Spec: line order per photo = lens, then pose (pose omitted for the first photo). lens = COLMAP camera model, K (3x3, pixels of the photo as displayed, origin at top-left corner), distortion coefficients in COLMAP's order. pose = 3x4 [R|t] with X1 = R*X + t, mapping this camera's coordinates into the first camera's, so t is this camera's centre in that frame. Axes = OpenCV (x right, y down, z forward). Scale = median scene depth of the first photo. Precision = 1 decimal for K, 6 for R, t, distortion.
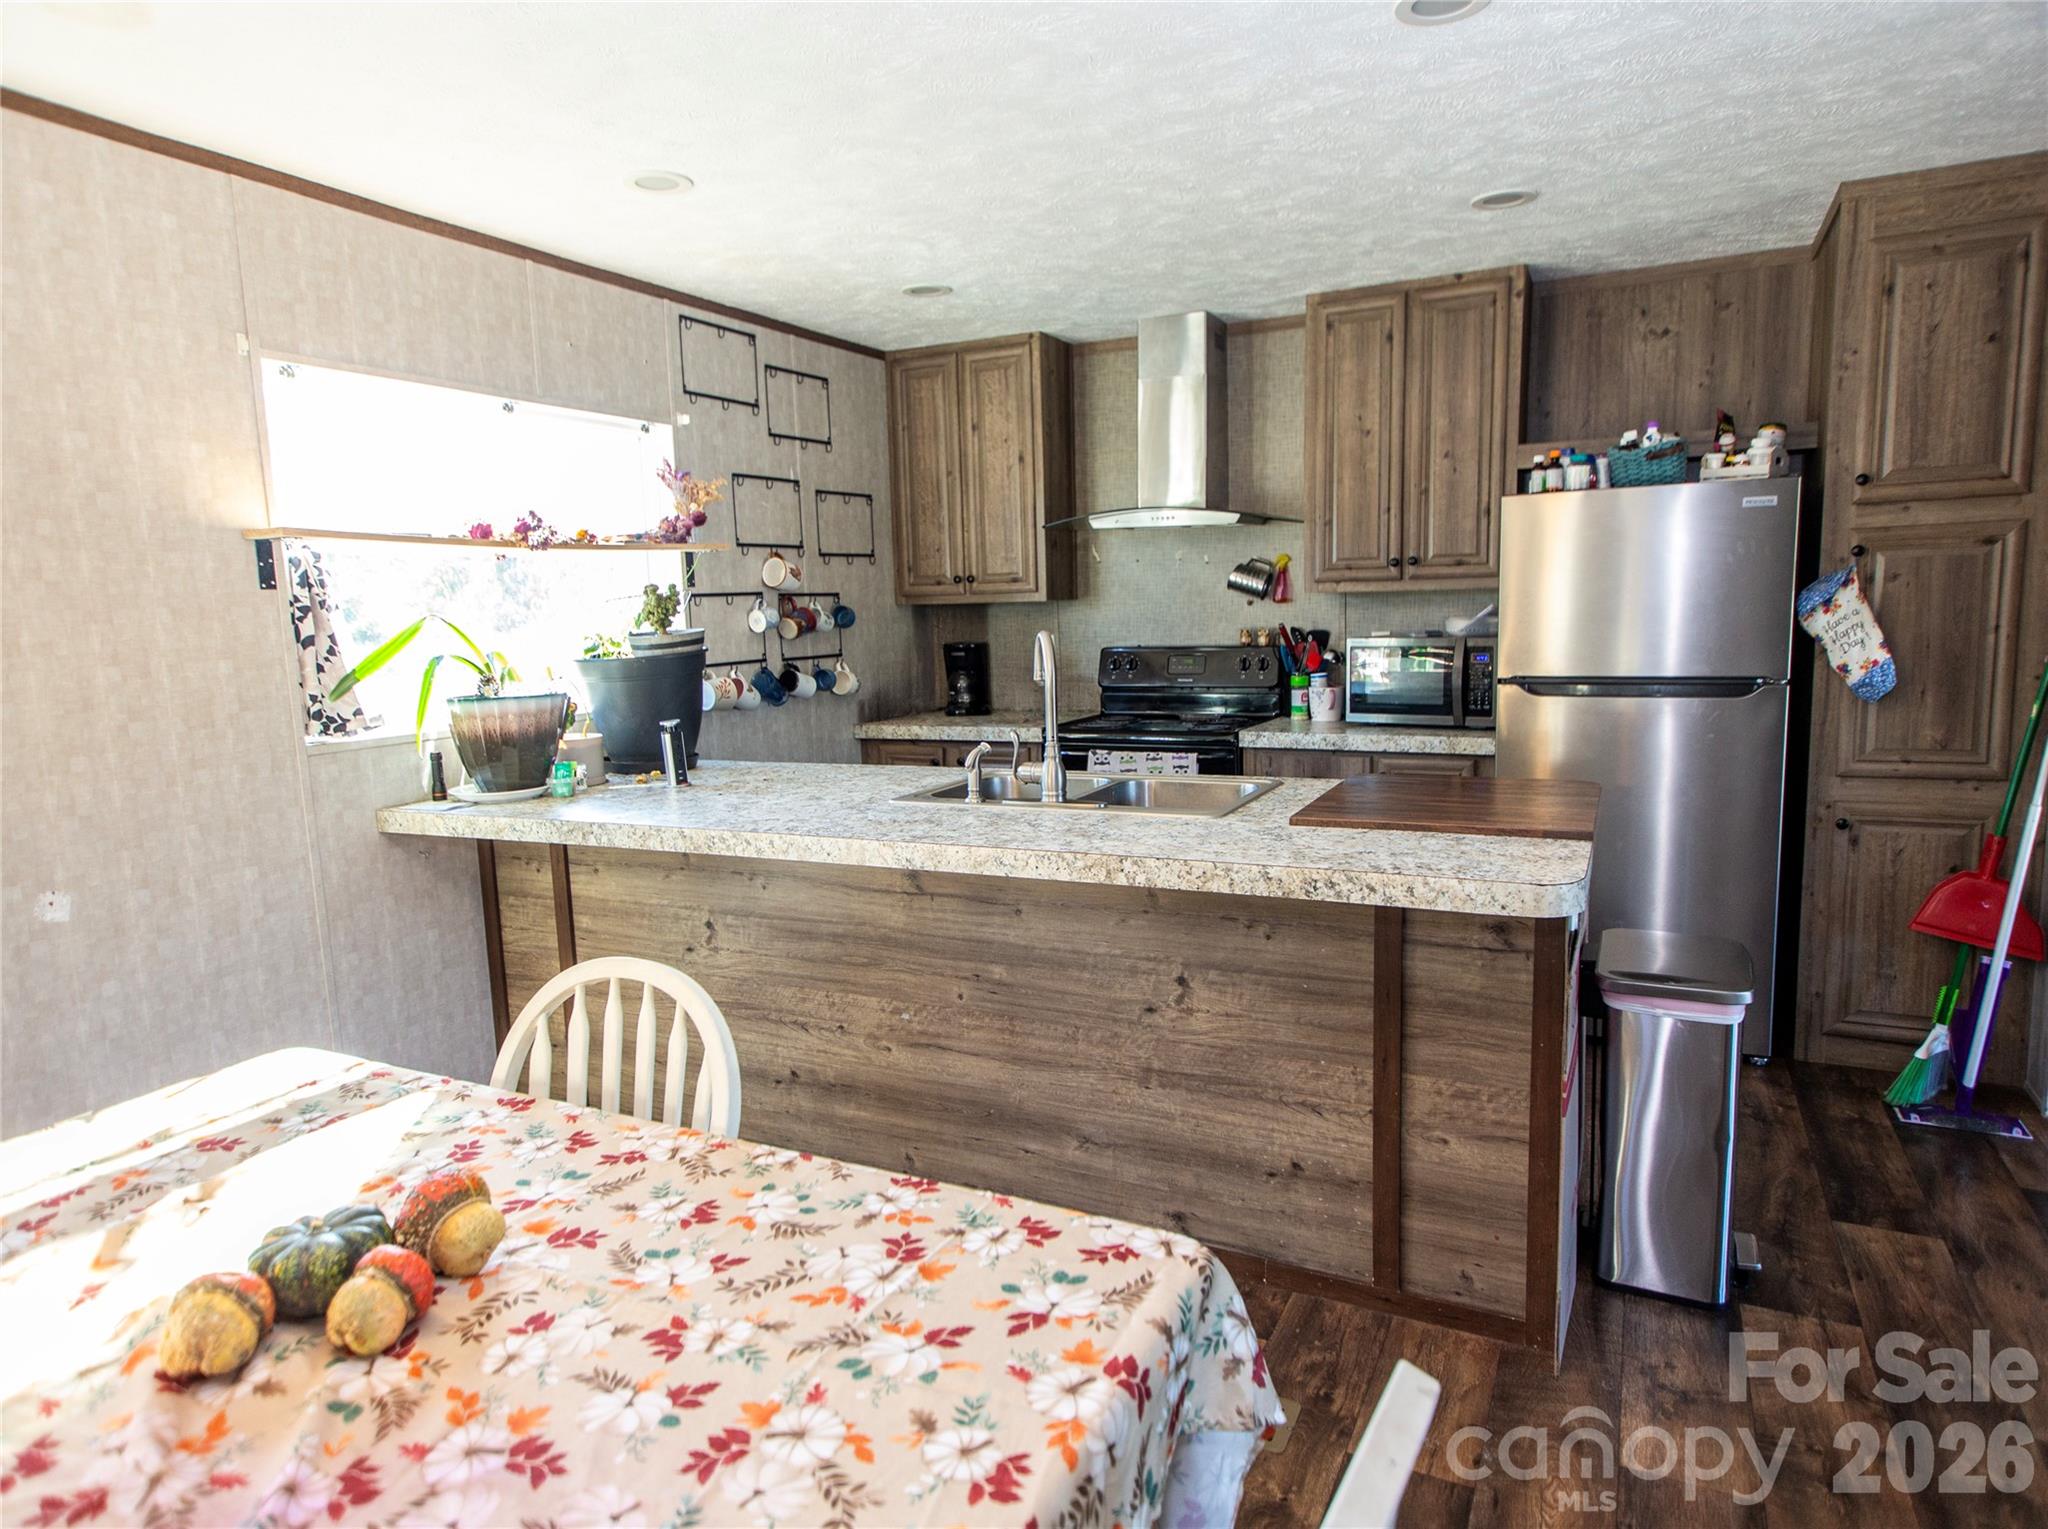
lens RADIAL K [[1247.1, 0, 1019.3], [0, 1247.1, 763.3], [0, 0, 1]] dist [0.020731, -0.000159]
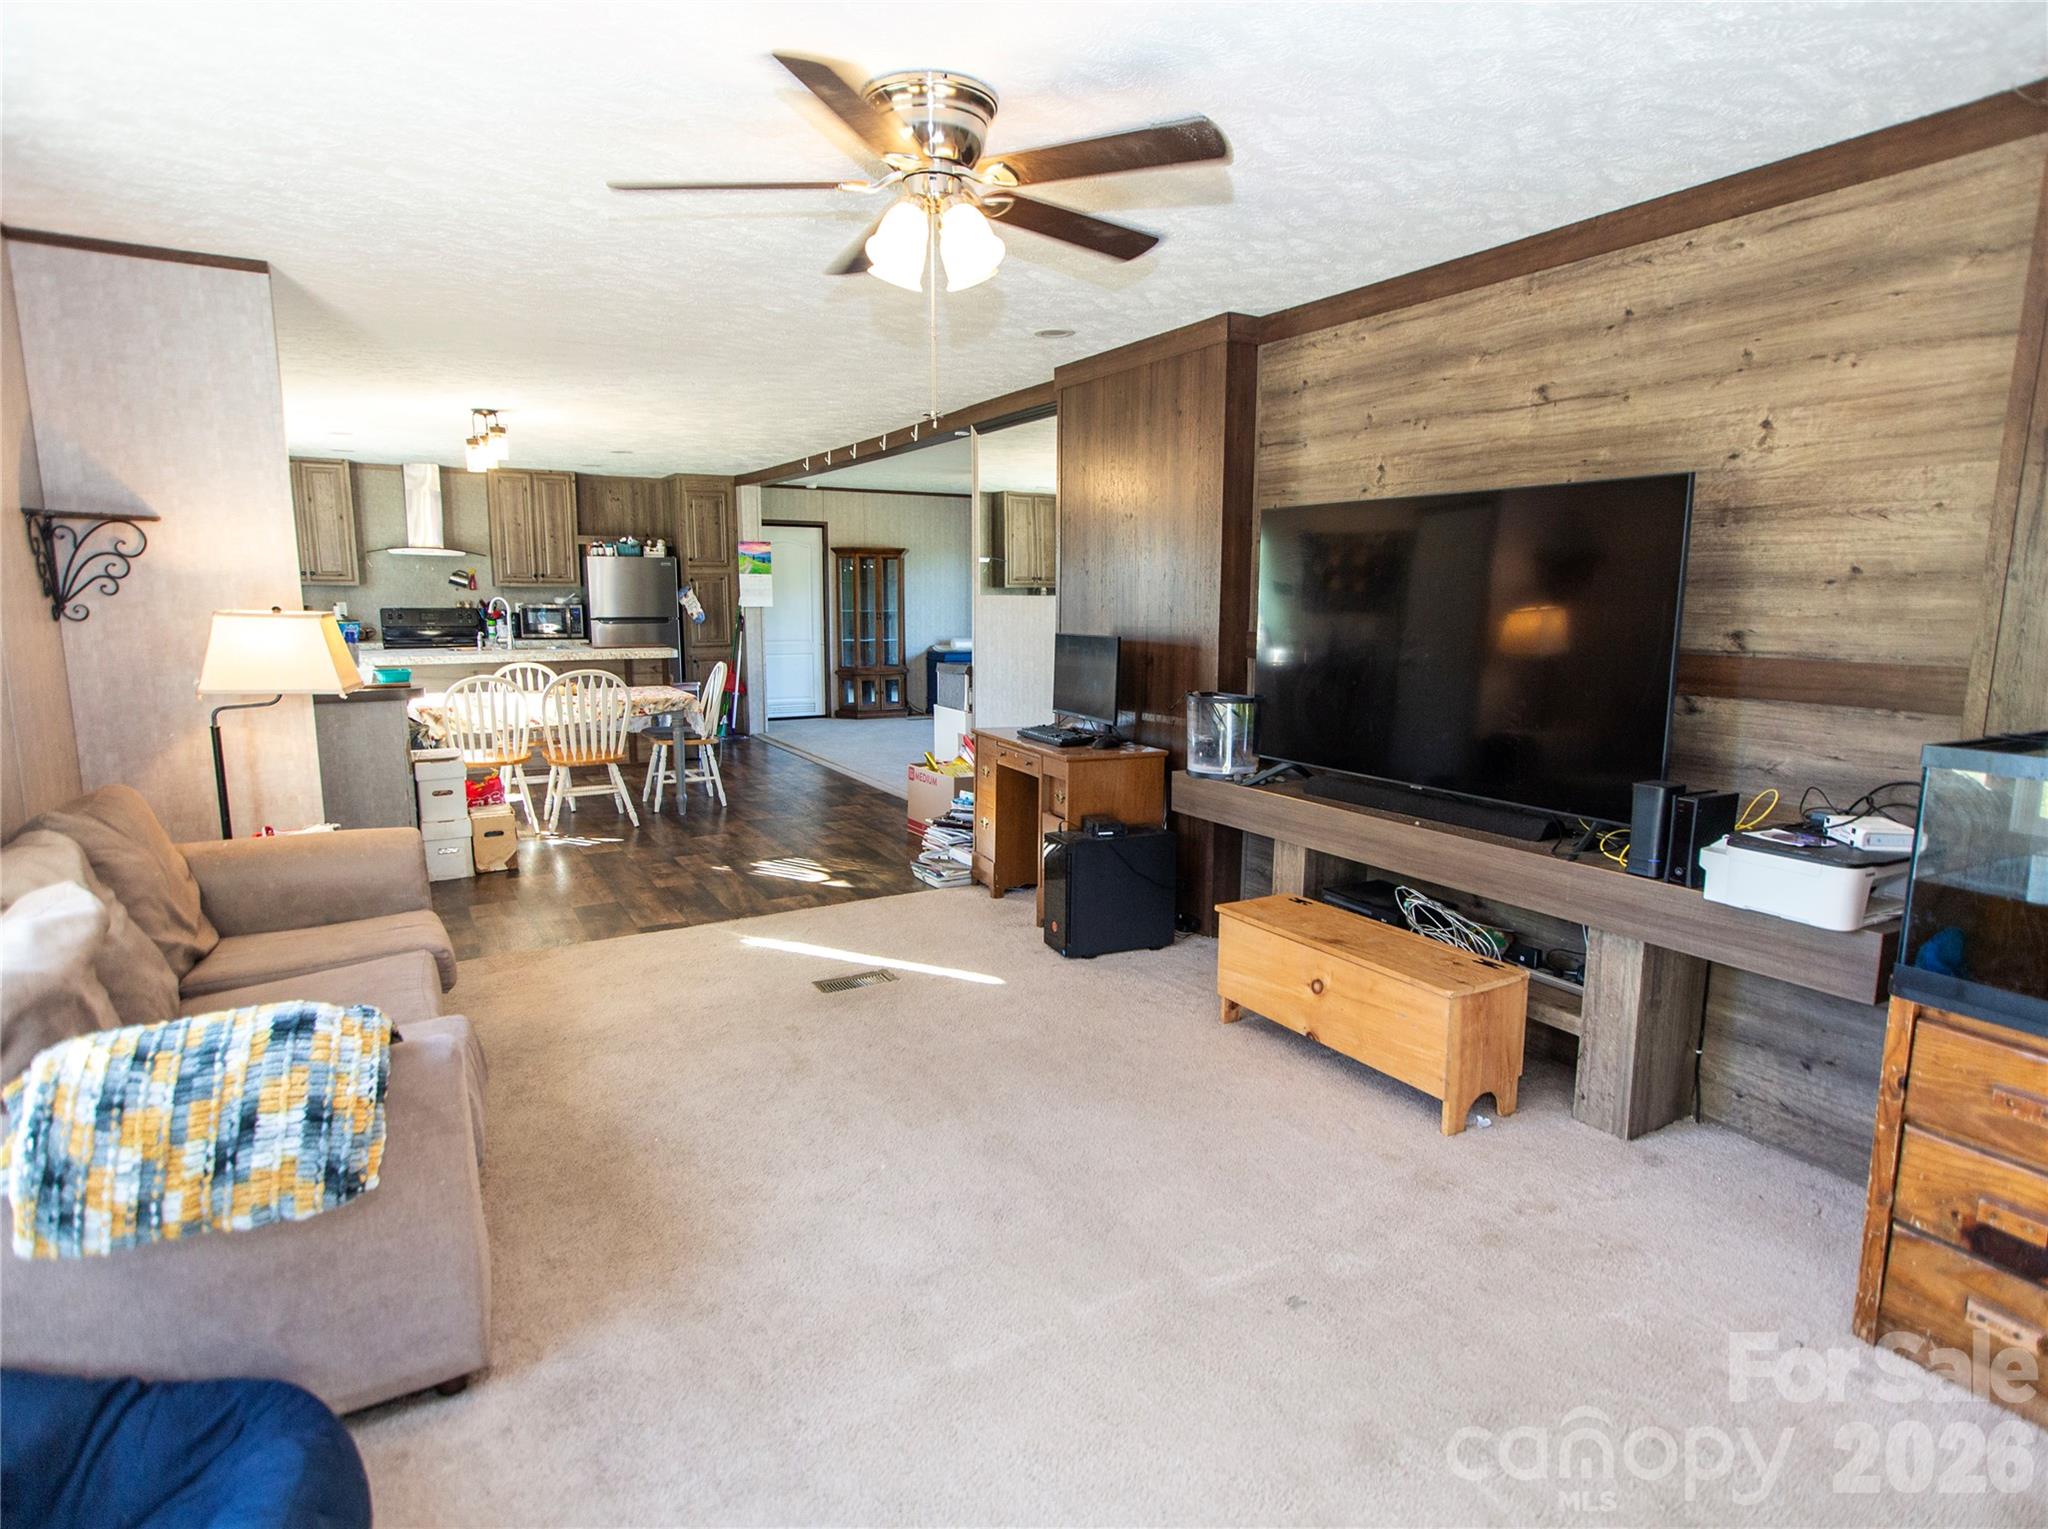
lens RADIAL K [[1077.1, 0, 1023.4], [0, 1077.1, 758.1], [0, 0, 1]] dist [0.011369, 0.001039]
pose [[0.562895, -0.097131, 0.820801, -1.004670], [0.086389, 0.994546, 0.058447, 0.172180], [-0.822001, 0.038008, 0.568216, -1.091850]]
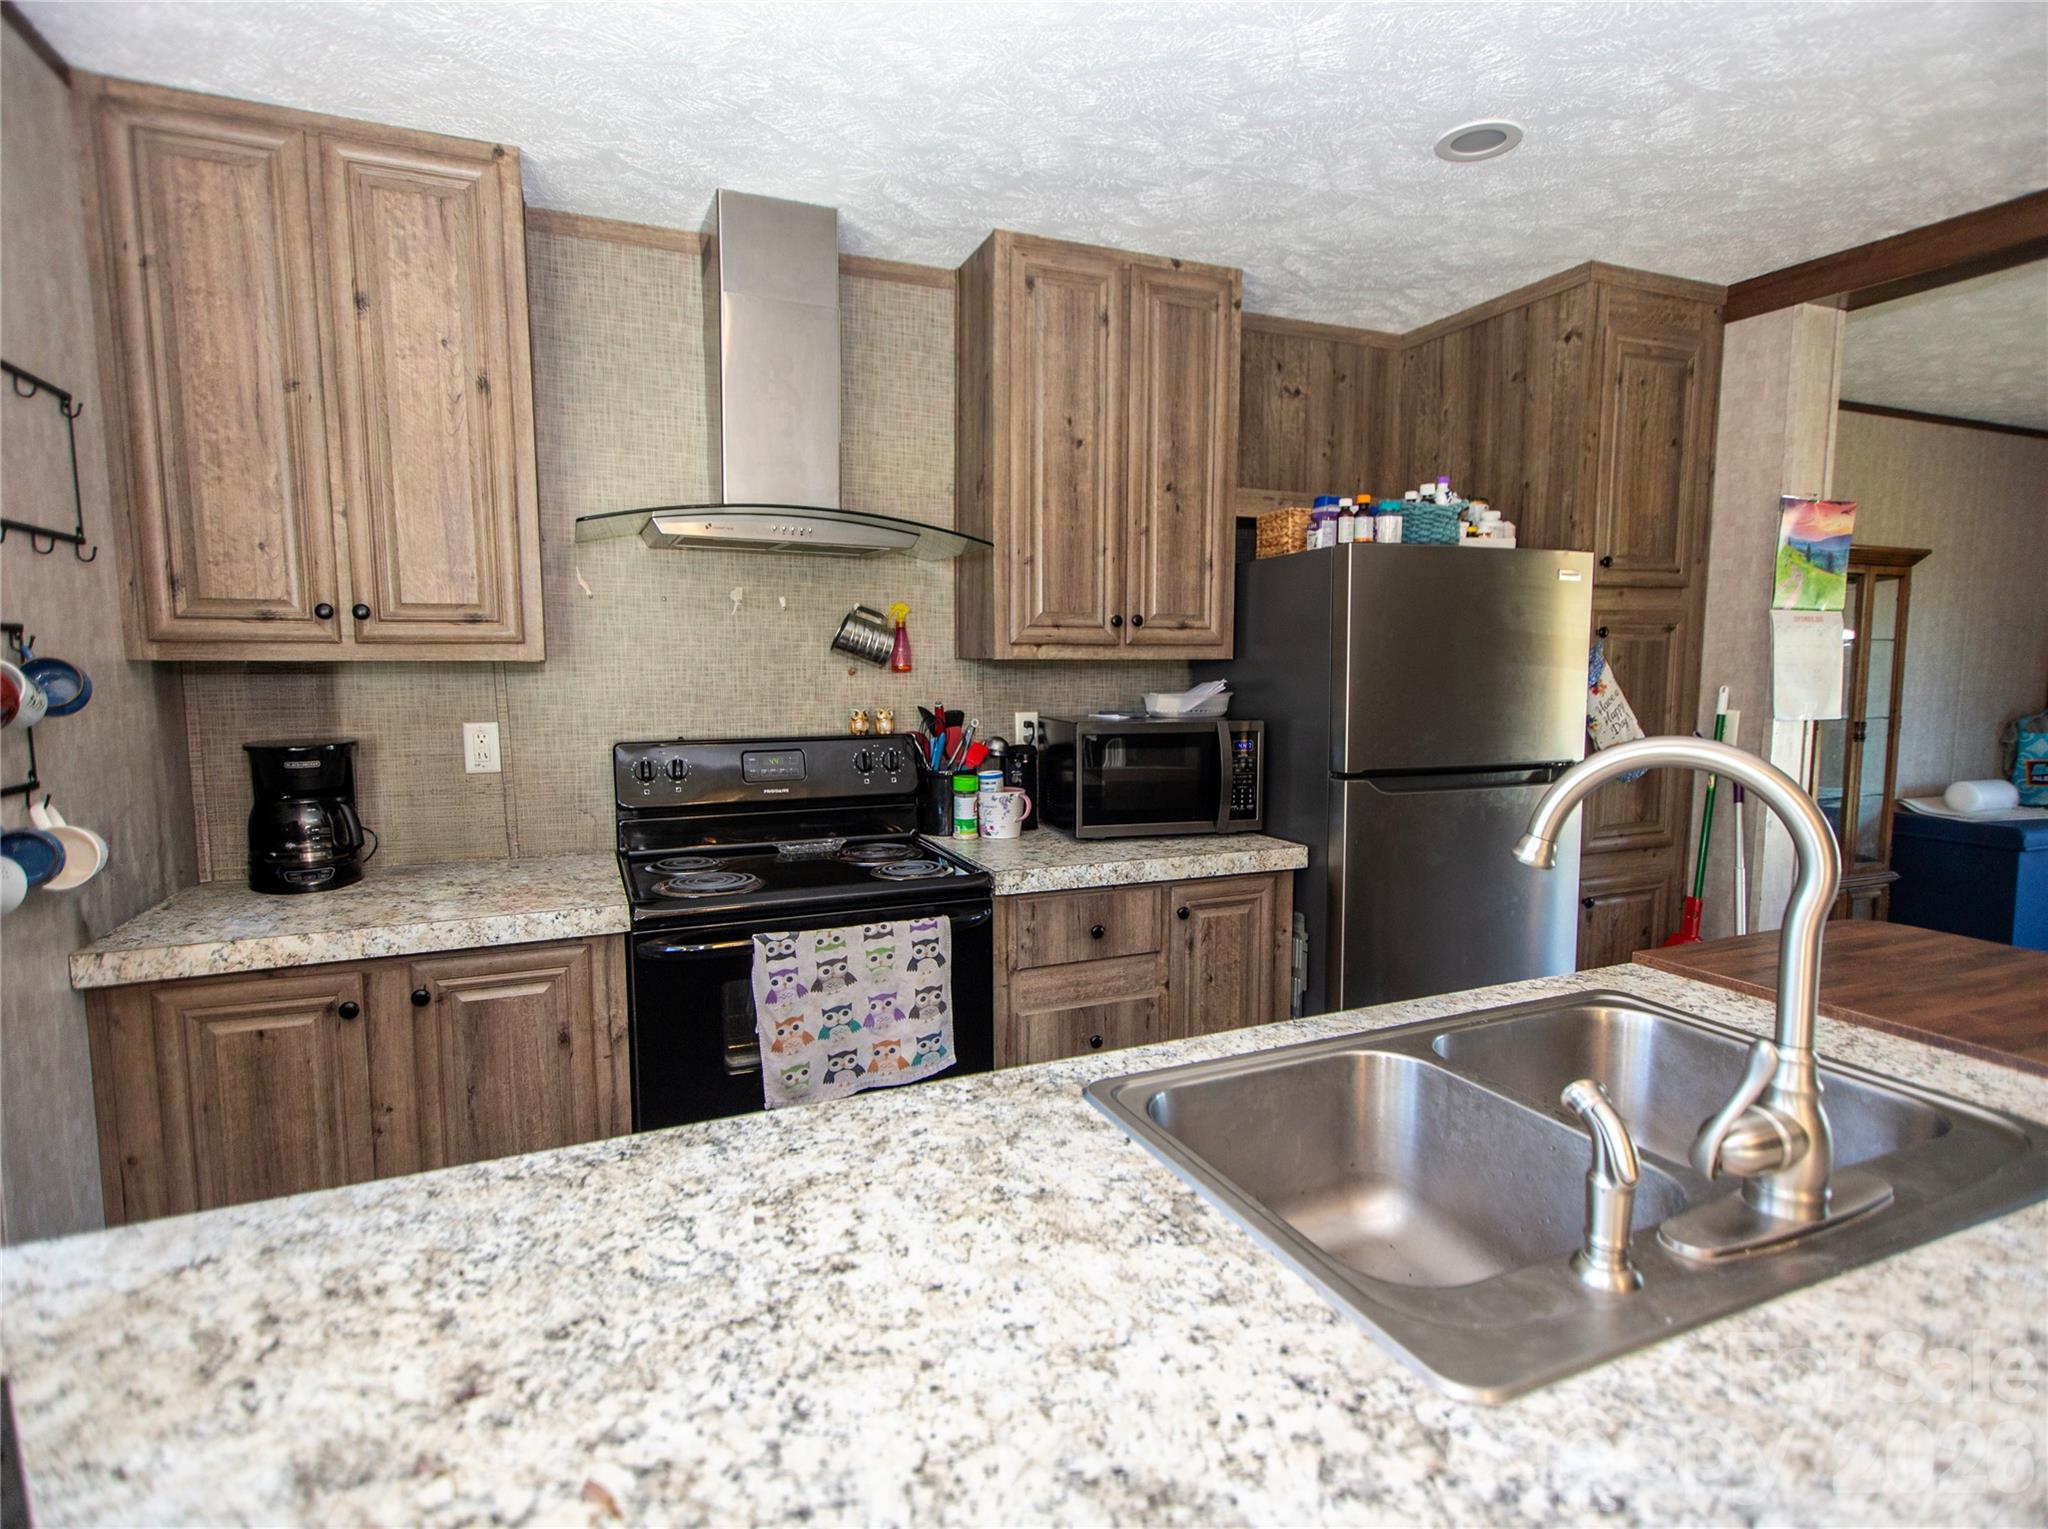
lens RADIAL K [[1077.1, 0, 1057.5], [0, 1077.1, 766.5], [0, 0, 1]] dist [0.011369, 0.001039]
pose [[0.647319, -0.049006, 0.760642, -0.218619], [0.082523, 0.996571, -0.006022, -0.072856], [-0.757739, 0.066669, 0.649144, 0.611733]]
